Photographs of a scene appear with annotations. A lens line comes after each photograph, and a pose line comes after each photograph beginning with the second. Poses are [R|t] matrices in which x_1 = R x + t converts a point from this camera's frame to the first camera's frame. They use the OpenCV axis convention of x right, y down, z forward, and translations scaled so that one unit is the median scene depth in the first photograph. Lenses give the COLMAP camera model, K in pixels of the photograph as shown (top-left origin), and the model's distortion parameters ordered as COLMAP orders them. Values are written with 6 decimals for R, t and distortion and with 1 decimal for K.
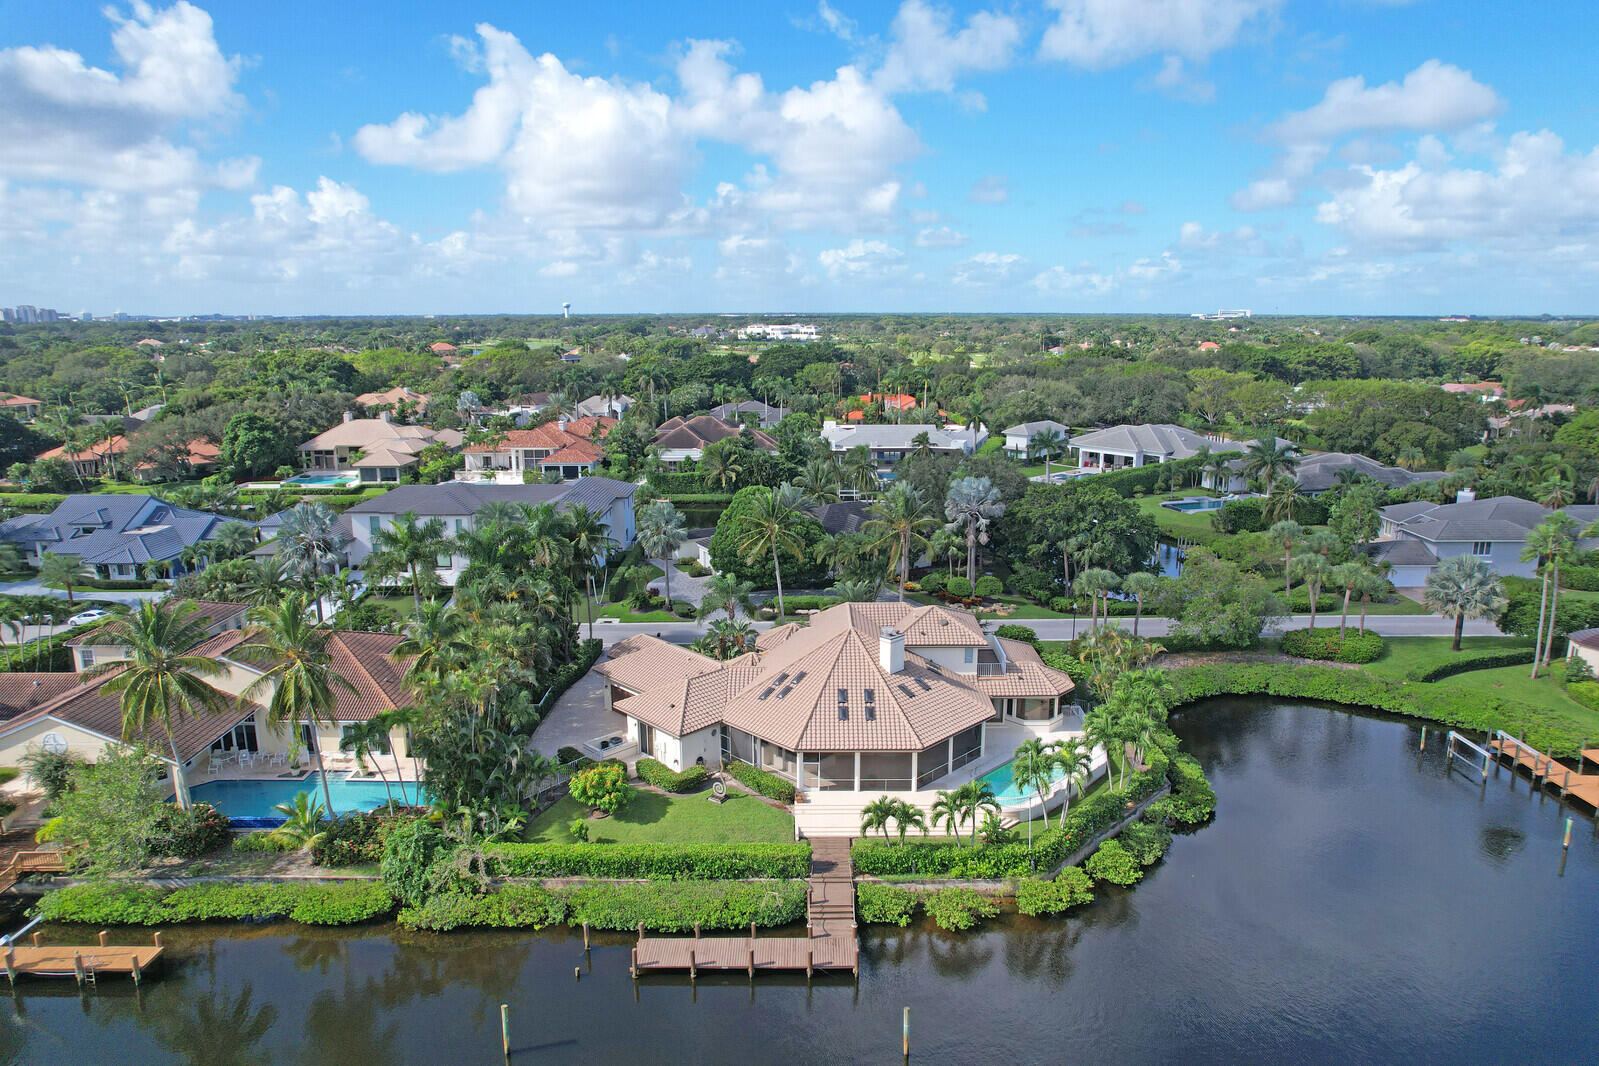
lens RADIAL K [[1016.2, 0, 813.9], [0, 1016.2, 543.9], [0, 0, 1]] dist [-0.055470, 0.074002]
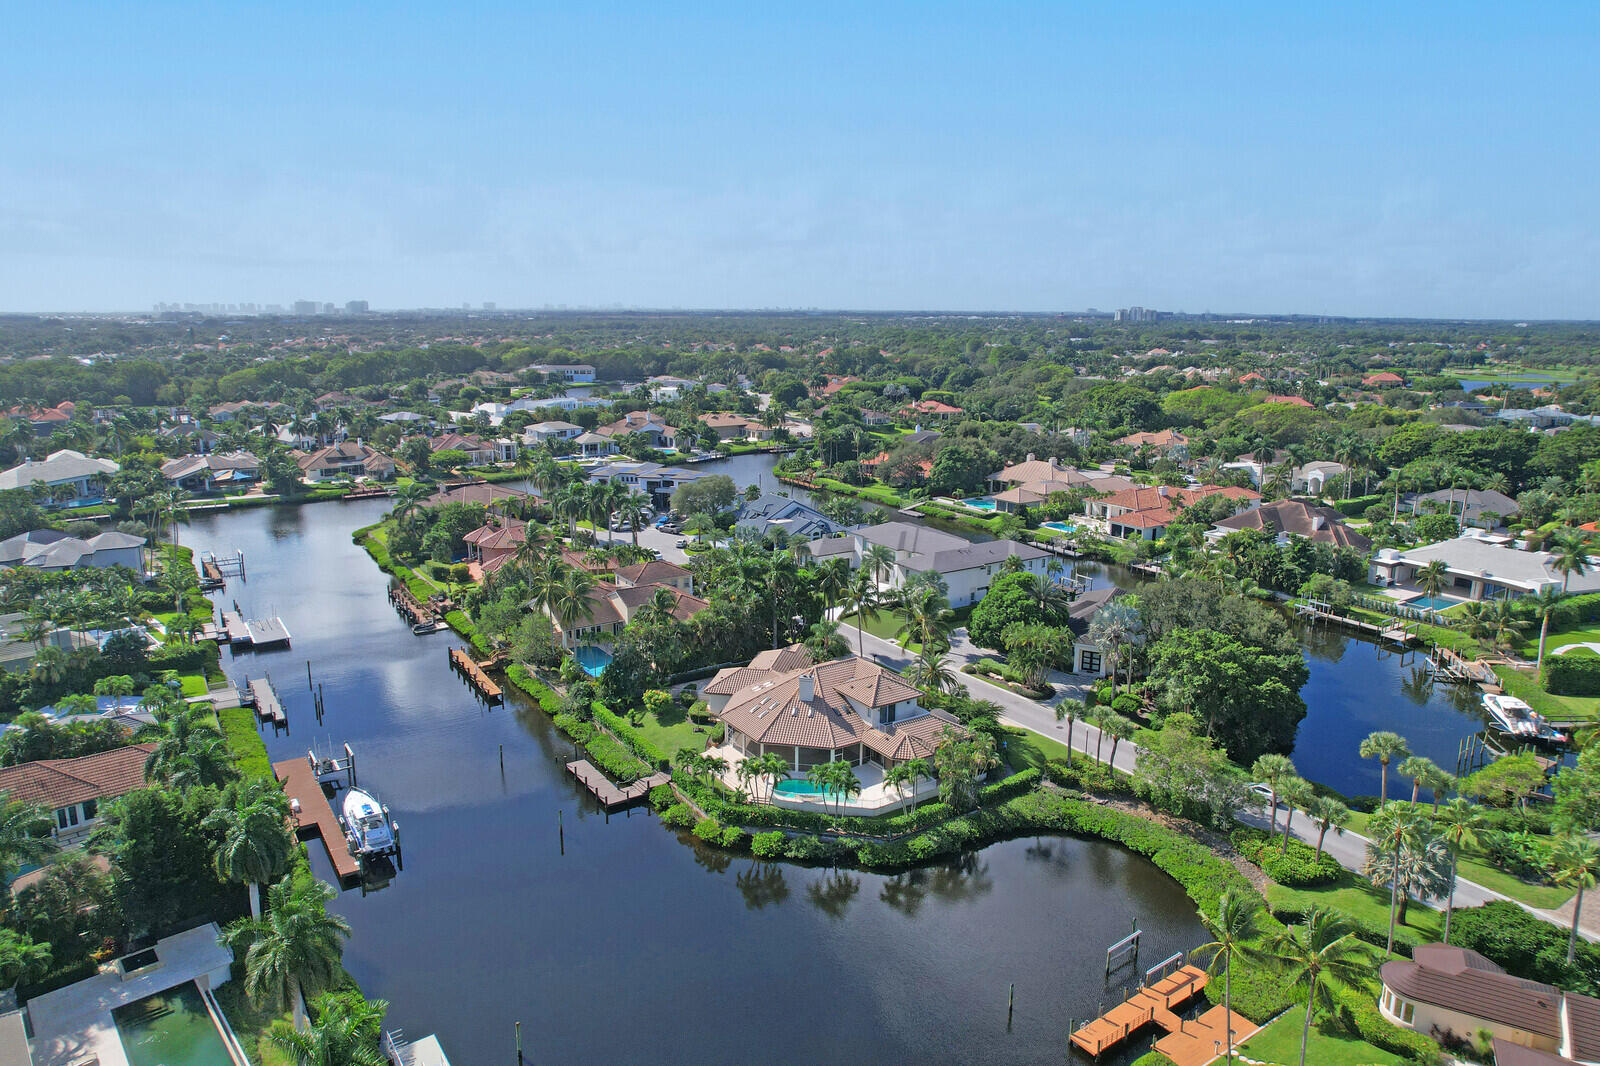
lens RADIAL K [[1024.2, 0, 829.3], [0, 1024.2, 572.7], [0, 0, 1]] dist [0.001412, 0.000034]
pose [[0.576827, 0.219997, -0.786684, 1.493084], [-0.200573, 0.971714, 0.124673, -0.312476], [0.791859, 0.085873, 0.604636, 0.057643]]
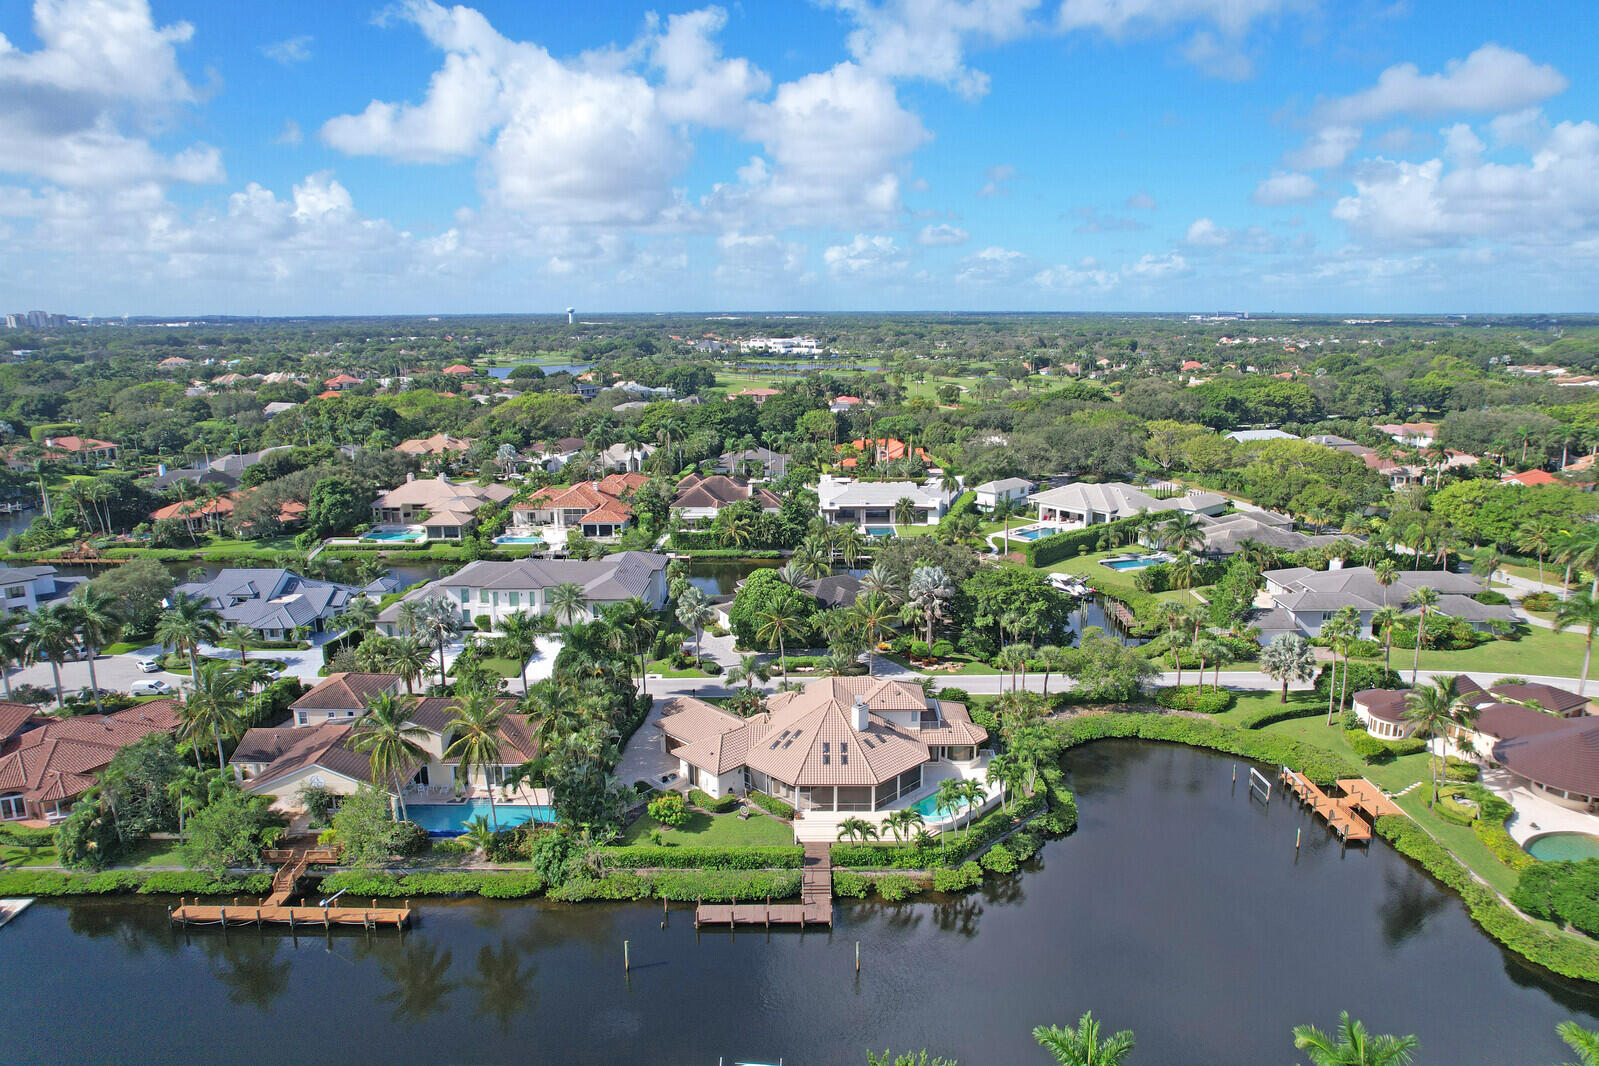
lens RADIAL K [[1011.0, 0, 817.9], [0, 1011.0, 554.1], [0, 0, 1]] dist [-0.032738, 0.038294]
pose [[0.999996, 0.000166, 0.002722, 0.013070], [-0.000199, 0.999929, 0.011893, -0.167886], [-0.002720, -0.011894, 0.999926, -0.532998]]
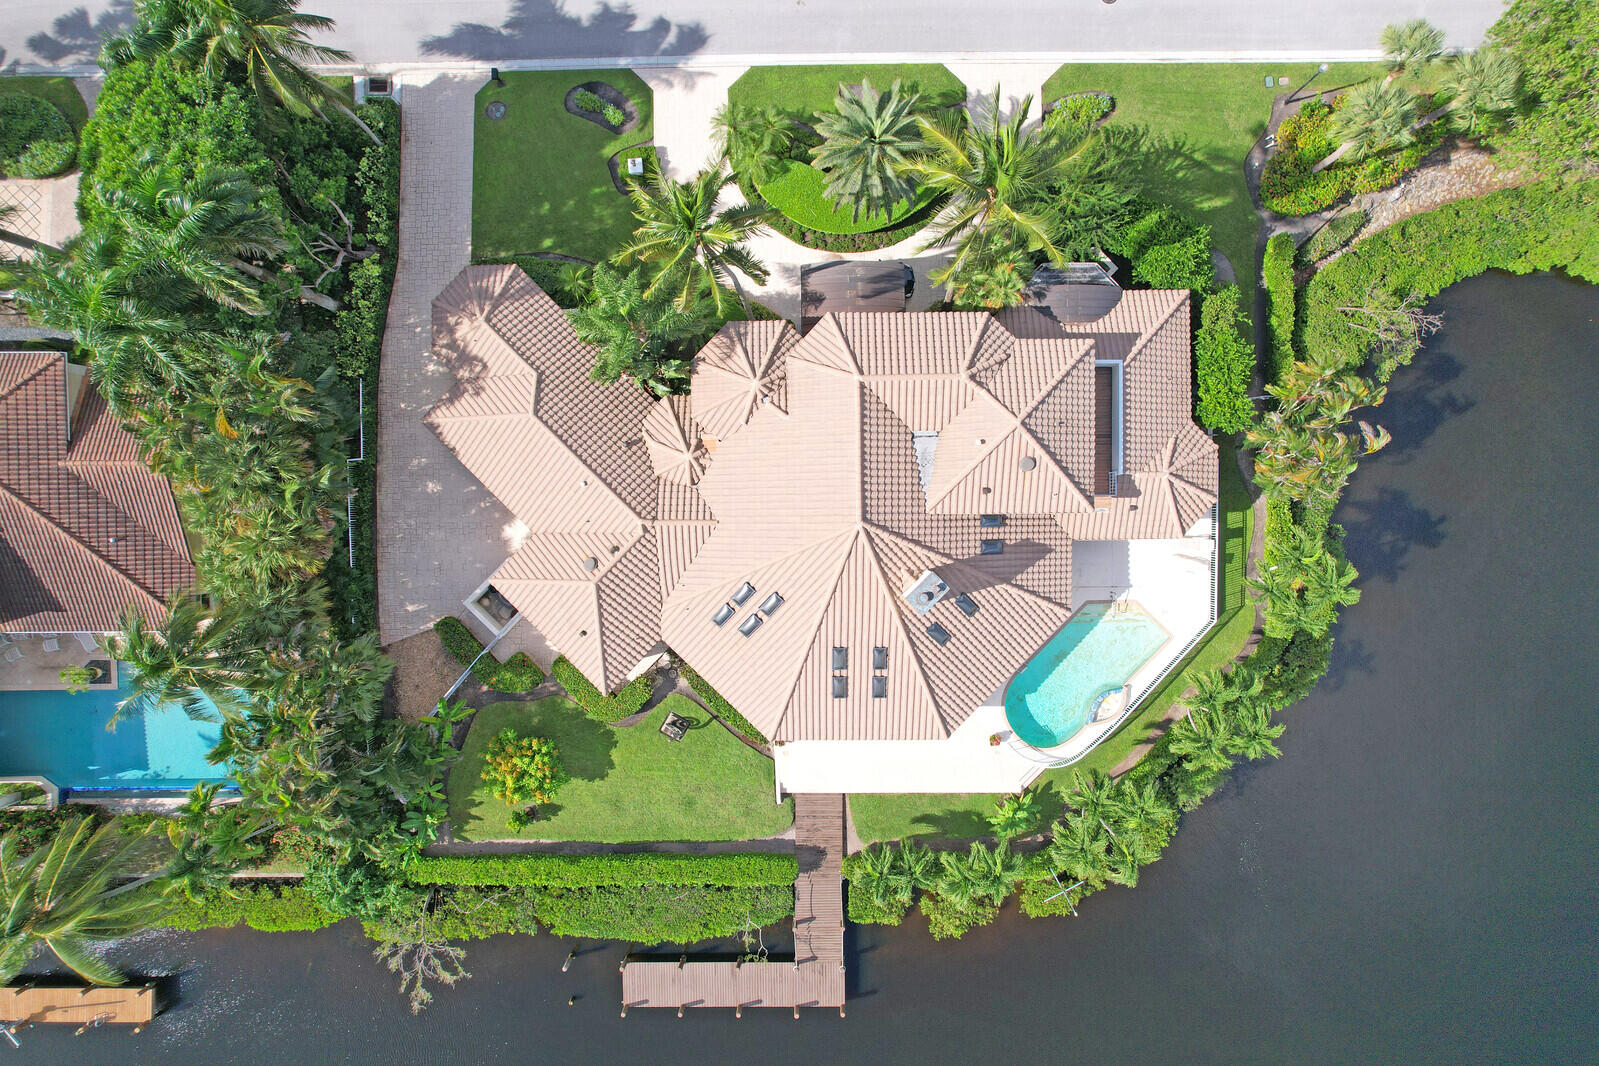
lens RADIAL K [[1022.3, 0, 815.6], [0, 1022.3, 529.9], [0, 0, 1]] dist [-0.079808, 0.072734]
pose [[0.999995, -0.003070, 0.000875, 0.013205], [-0.000244, 0.199853, 0.979826, -0.566003], [-0.003183, -0.979821, 0.199851, 1.044799]]
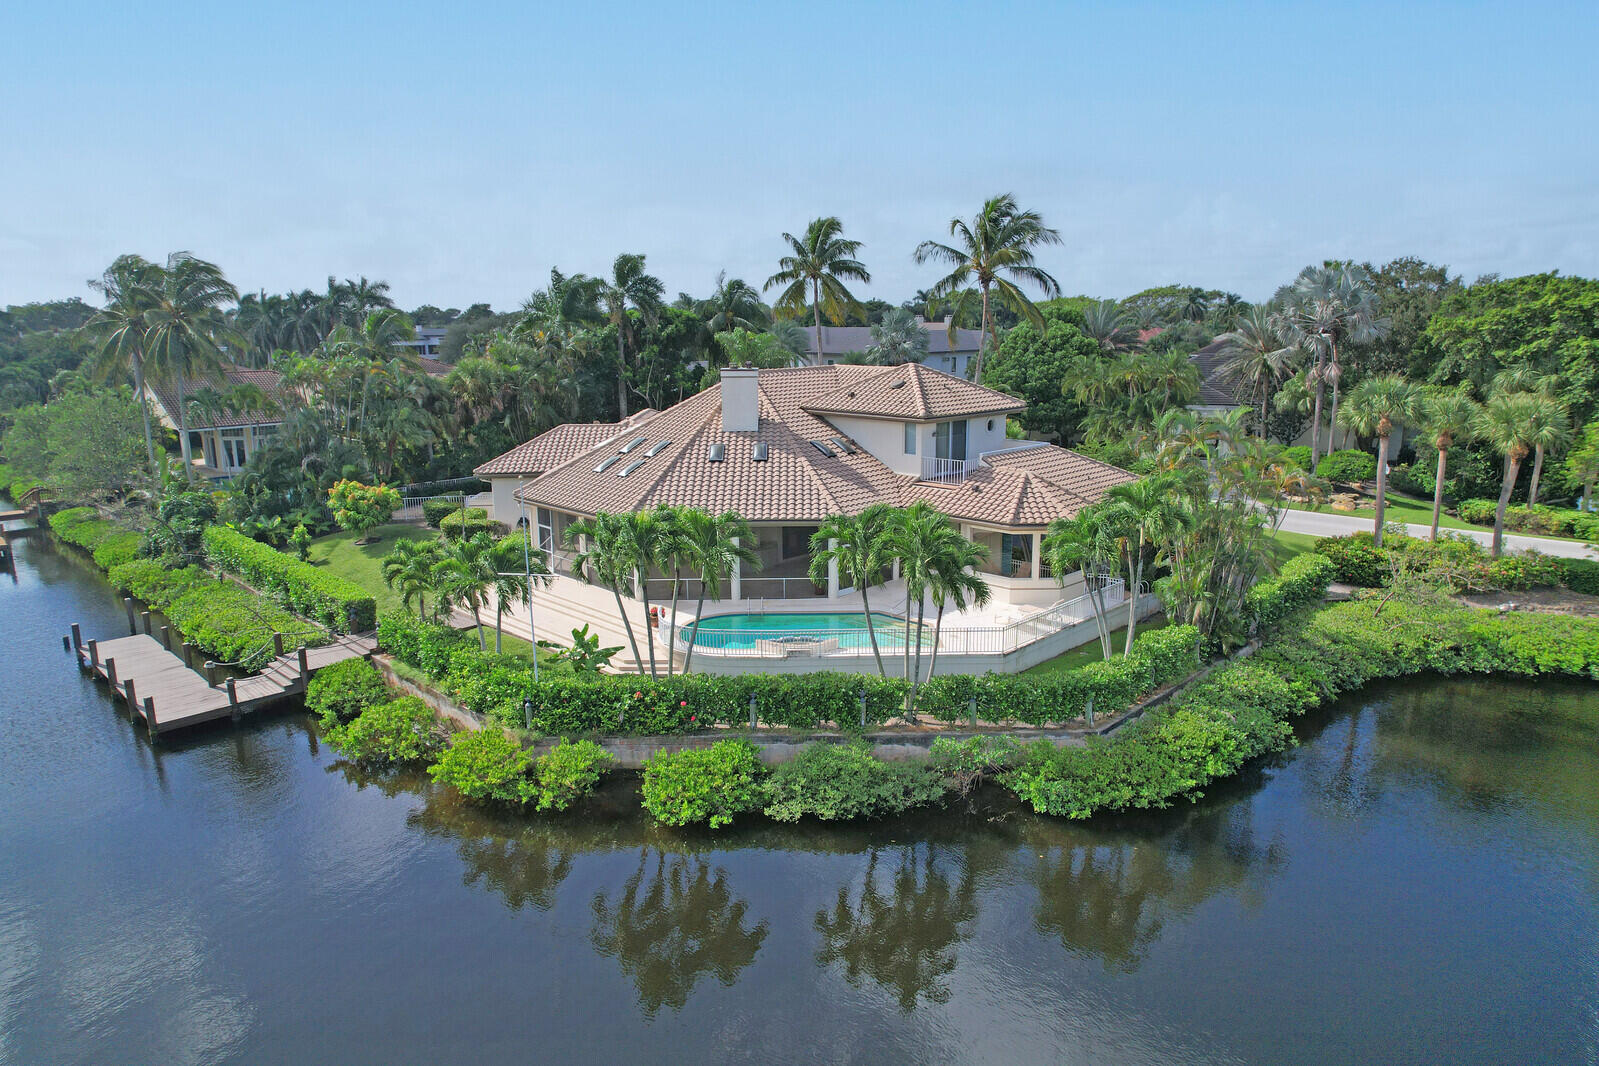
lens RADIAL K [[1008.8, 0, 813.7], [0, 1008.8, 539.5], [0, 0, 1]] dist [-0.068585, 0.069948]
pose [[0.715089, 0.151350, -0.682452, 0.608761], [-0.154257, 0.986378, 0.057119, 0.170670], [0.681801, 0.064427, 0.728695, 0.678841]]
